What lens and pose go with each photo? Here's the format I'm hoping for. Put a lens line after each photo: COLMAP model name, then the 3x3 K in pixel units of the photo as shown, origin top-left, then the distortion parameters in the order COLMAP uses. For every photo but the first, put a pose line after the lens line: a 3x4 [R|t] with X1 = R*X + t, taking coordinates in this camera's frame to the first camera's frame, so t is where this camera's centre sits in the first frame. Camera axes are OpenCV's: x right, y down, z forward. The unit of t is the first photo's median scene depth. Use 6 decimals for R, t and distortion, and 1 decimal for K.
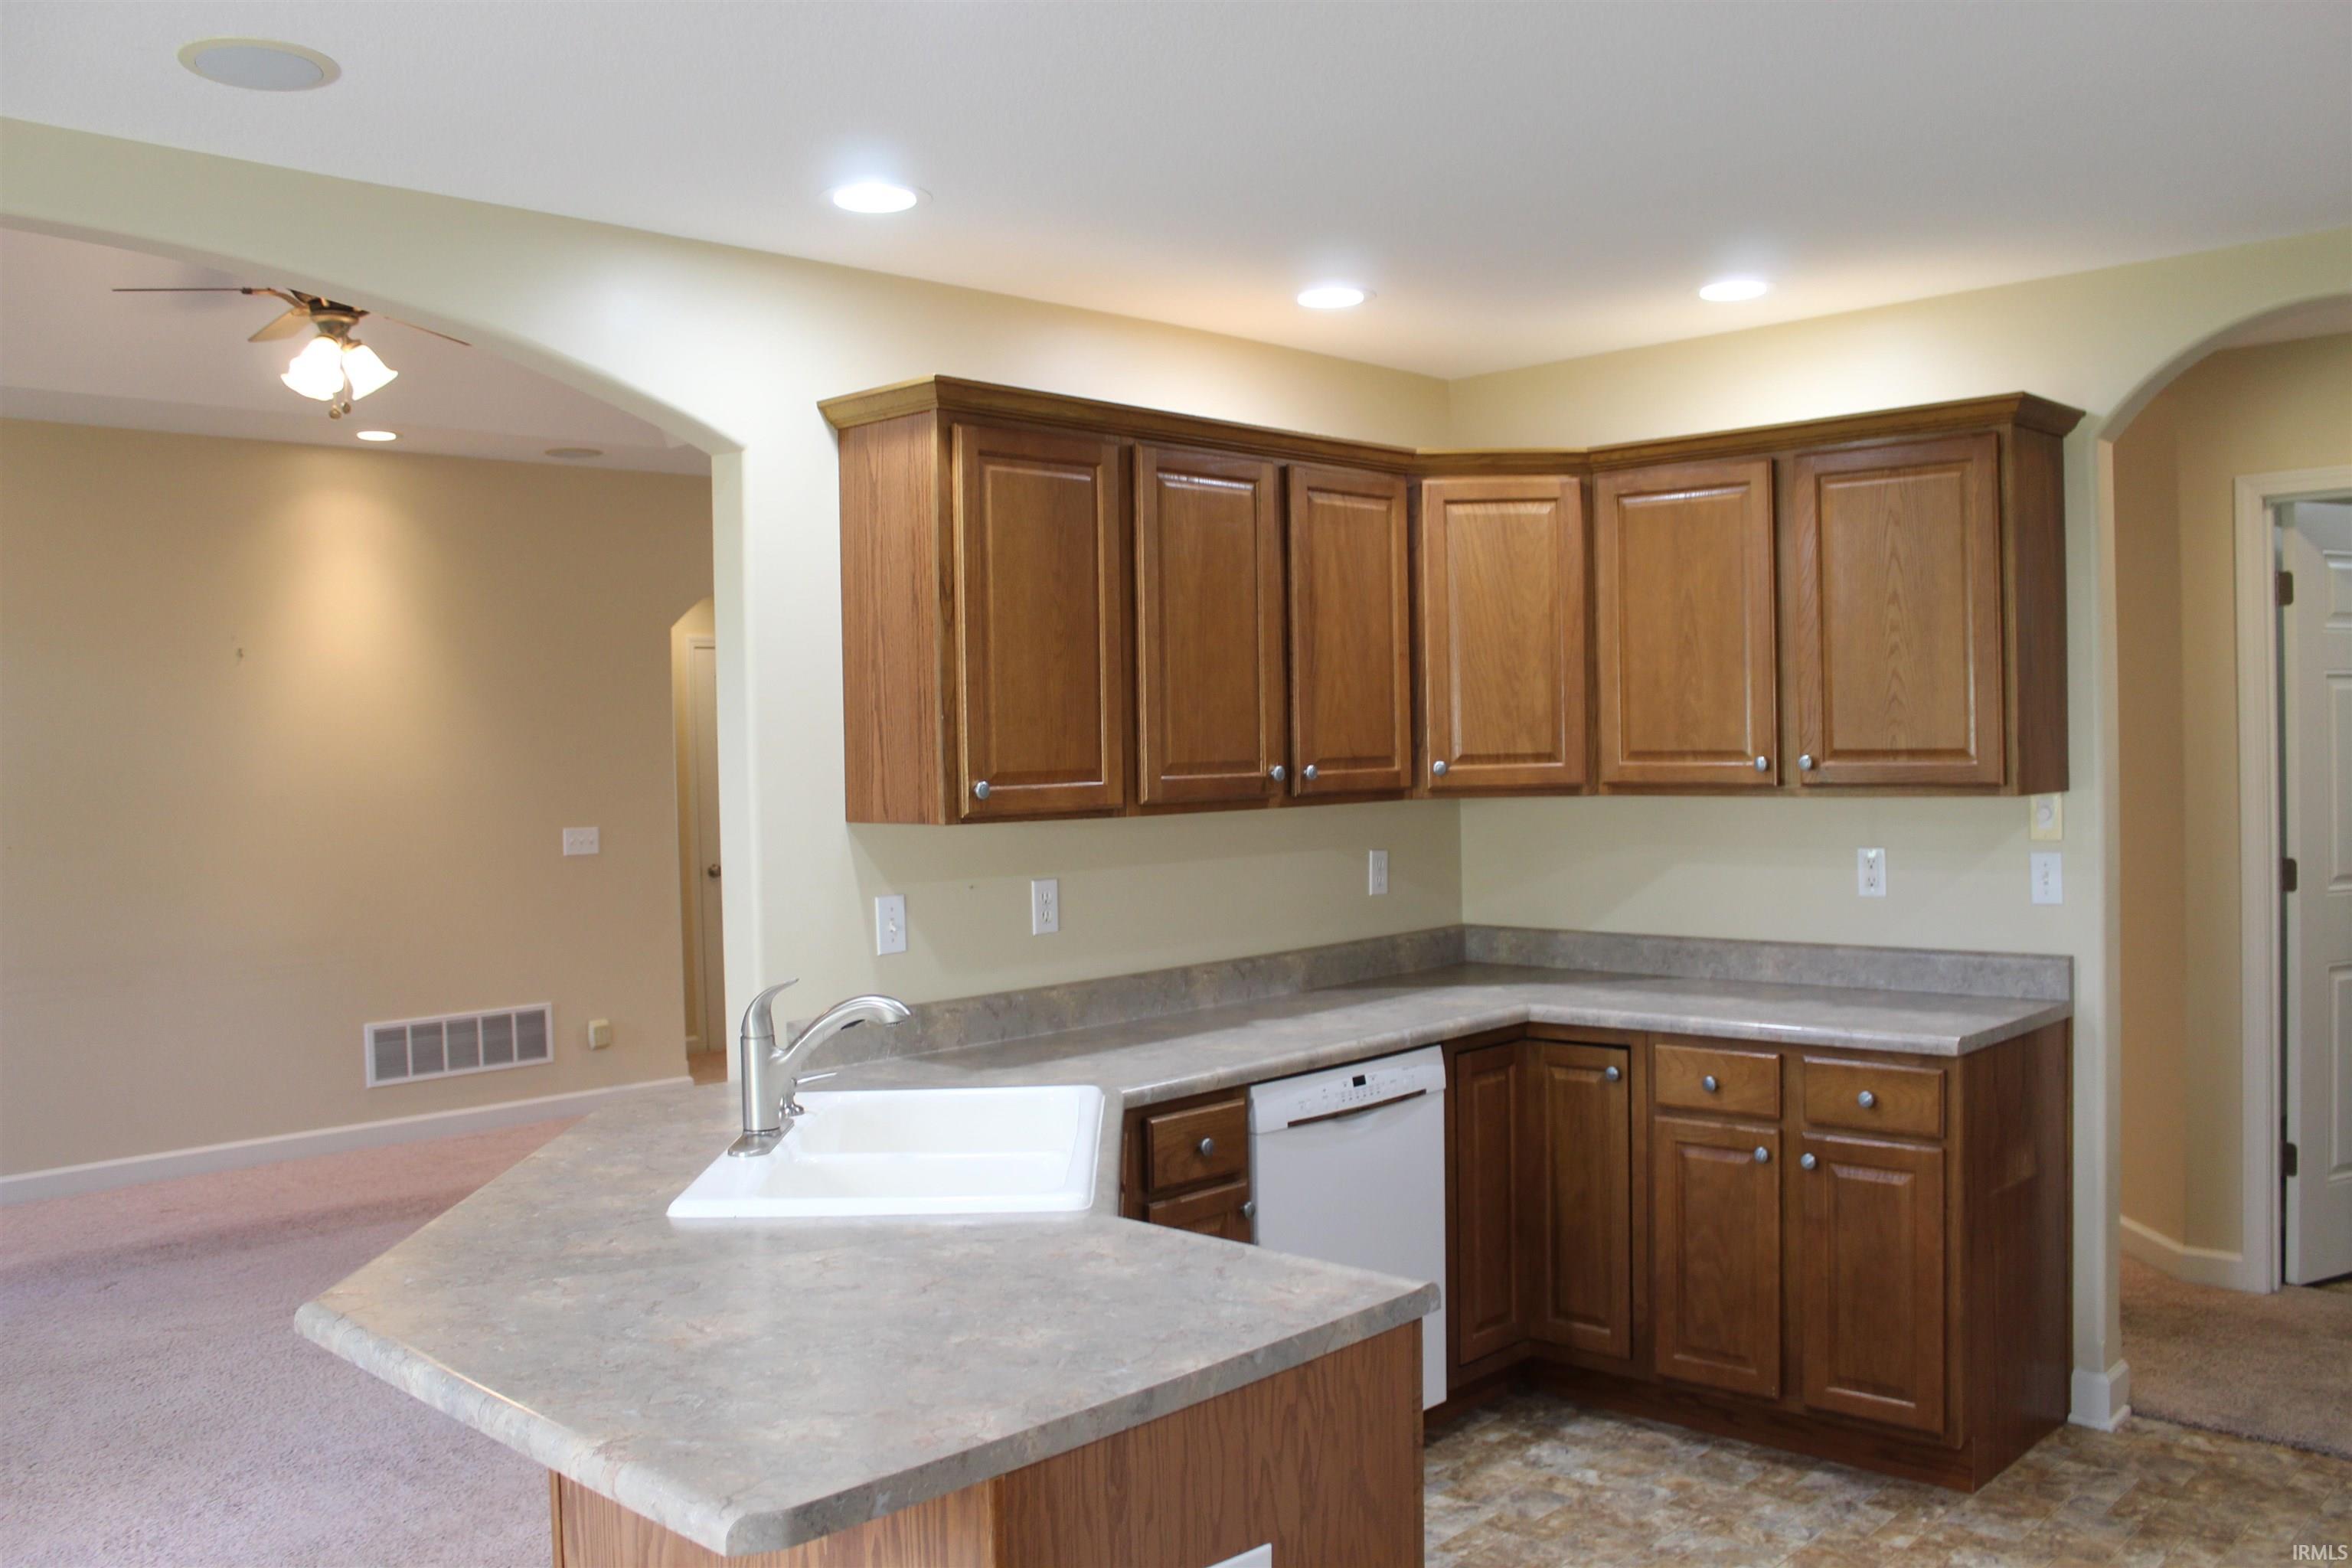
lens RADIAL K [[1961.3, 0, 1176.0], [0, 1961.3, 784.0], [0, 0, 1]] dist [-0.164902, 0.142392]
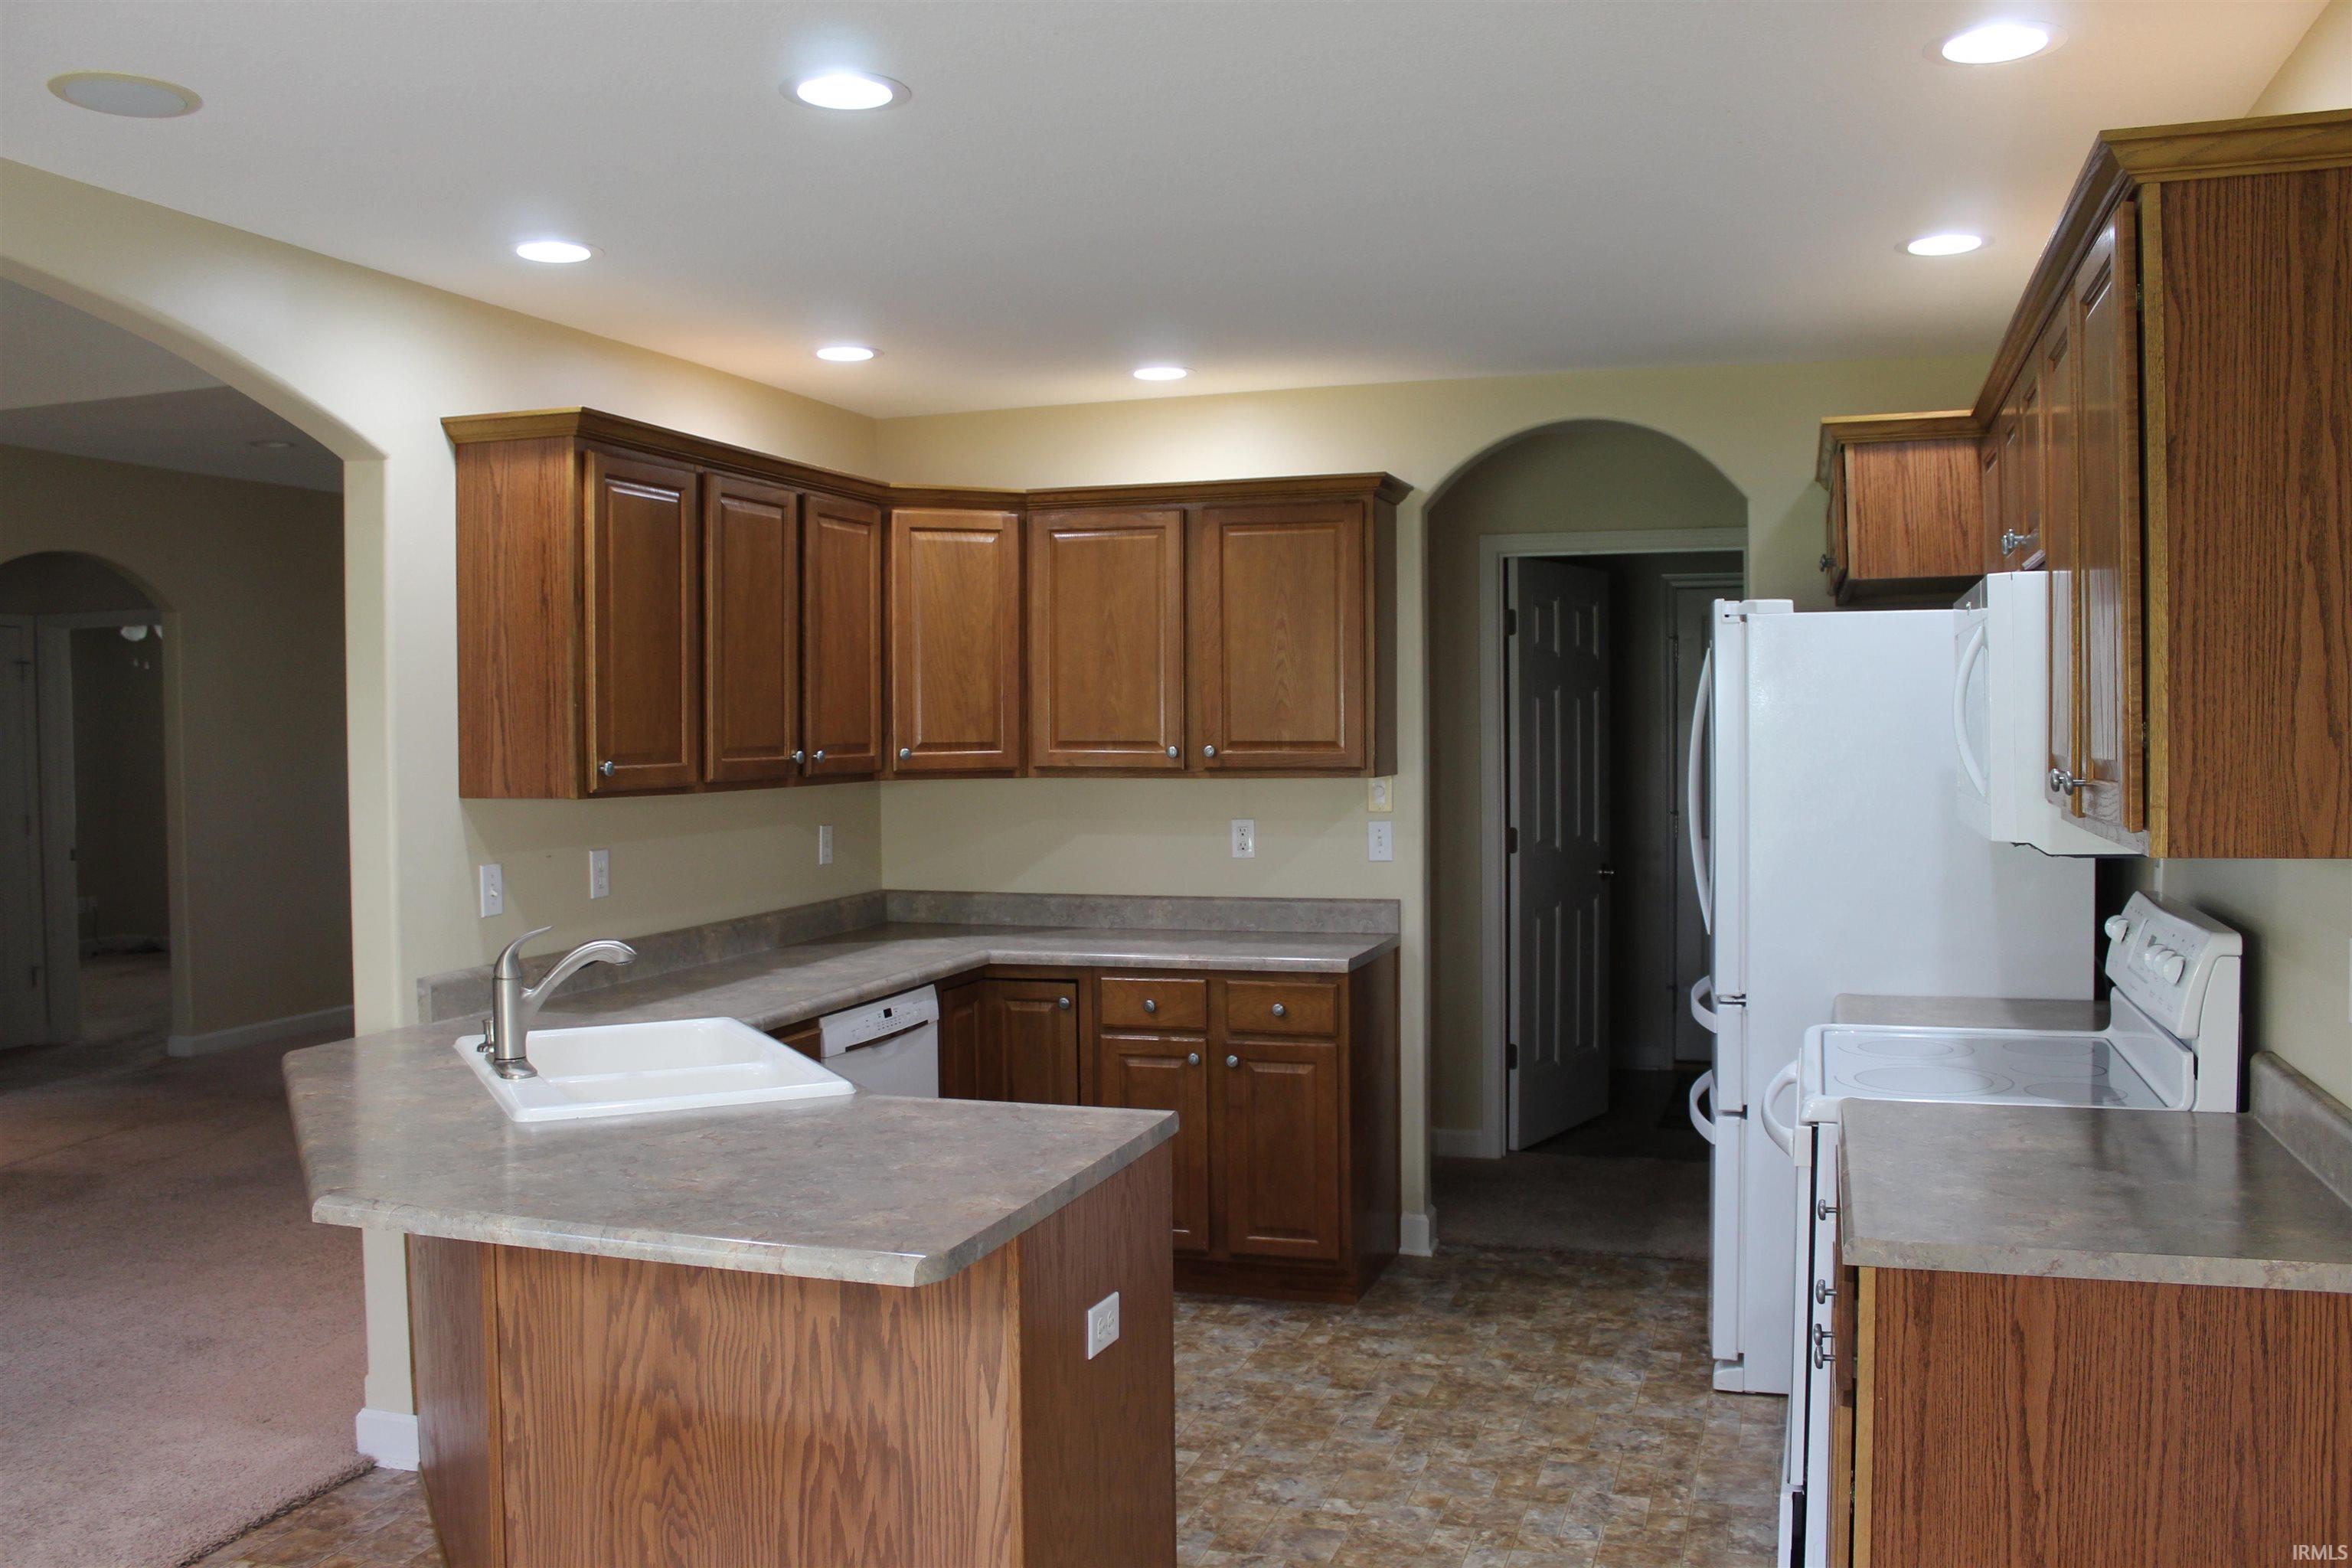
lens RADIAL K [[1961.3, 0, 1176.0], [0, 1961.3, 784.0], [0, 0, 1]] dist [-0.164902, 0.142392]
pose [[0.900651, 0.001133, 0.434542, -0.260808], [-0.002769, 0.999991, 0.003133, 0.006635], [-0.434535, -0.004025, 0.900646, -0.154230]]
